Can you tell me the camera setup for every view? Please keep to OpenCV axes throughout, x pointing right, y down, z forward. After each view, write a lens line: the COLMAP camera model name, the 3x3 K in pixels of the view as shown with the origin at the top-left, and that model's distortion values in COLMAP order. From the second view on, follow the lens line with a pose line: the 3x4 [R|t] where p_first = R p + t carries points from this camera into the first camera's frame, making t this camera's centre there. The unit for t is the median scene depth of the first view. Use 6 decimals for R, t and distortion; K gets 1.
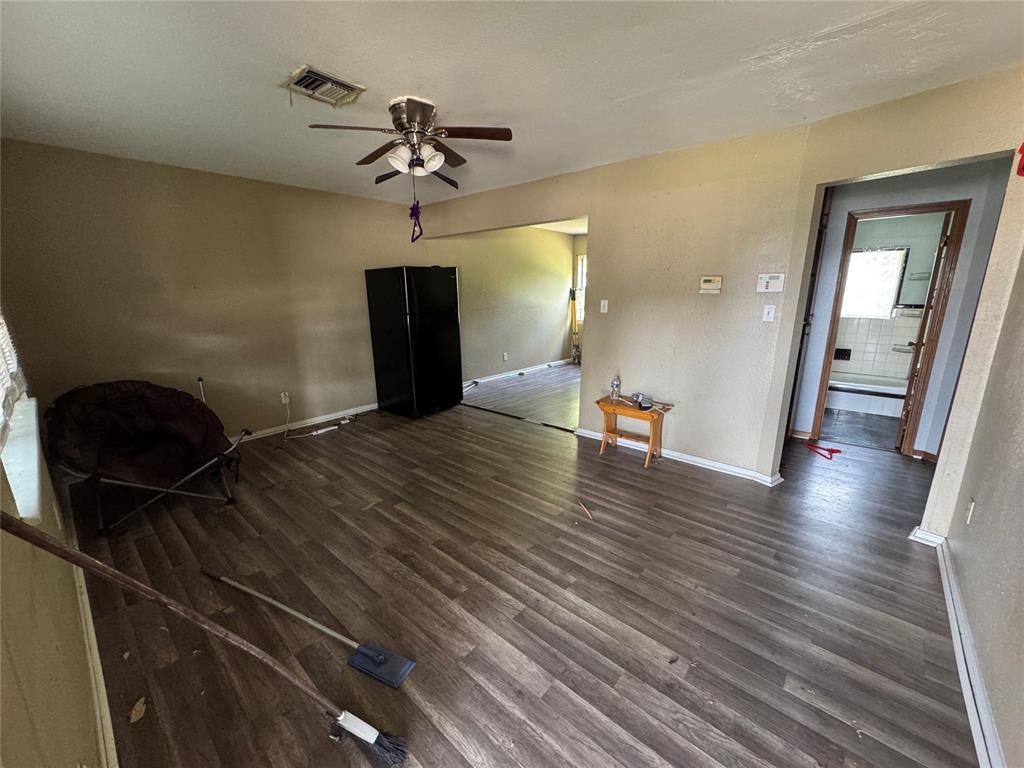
lens RADIAL K [[408.7, 0, 518.9], [0, 408.7, 382.2], [0, 0, 1]] dist [0.000240, 0.000411]
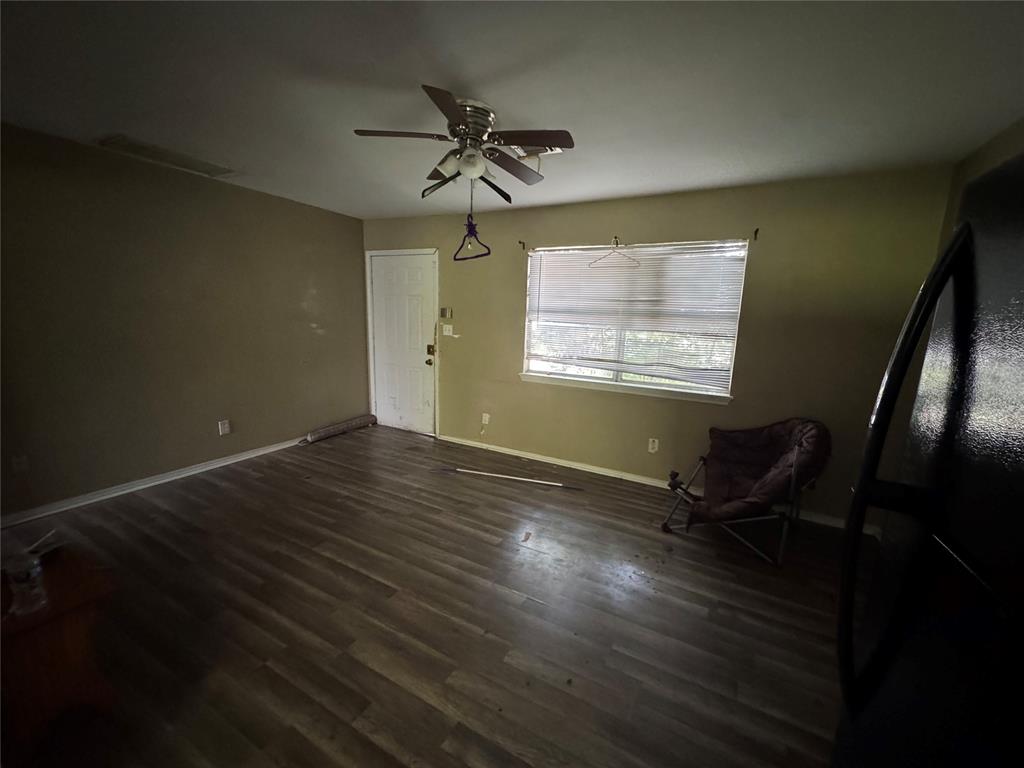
lens RADIAL K [[408.7, 0, 512.3], [0, 408.7, 380.6], [0, 0, 1]] dist [0.000240, 0.000411]
pose [[-0.977738, 0.002037, -0.209818, -0.150037], [-0.077724, 0.925305, 0.371174, -0.439486], [0.194902, 0.379219, -0.904548, 1.942305]]
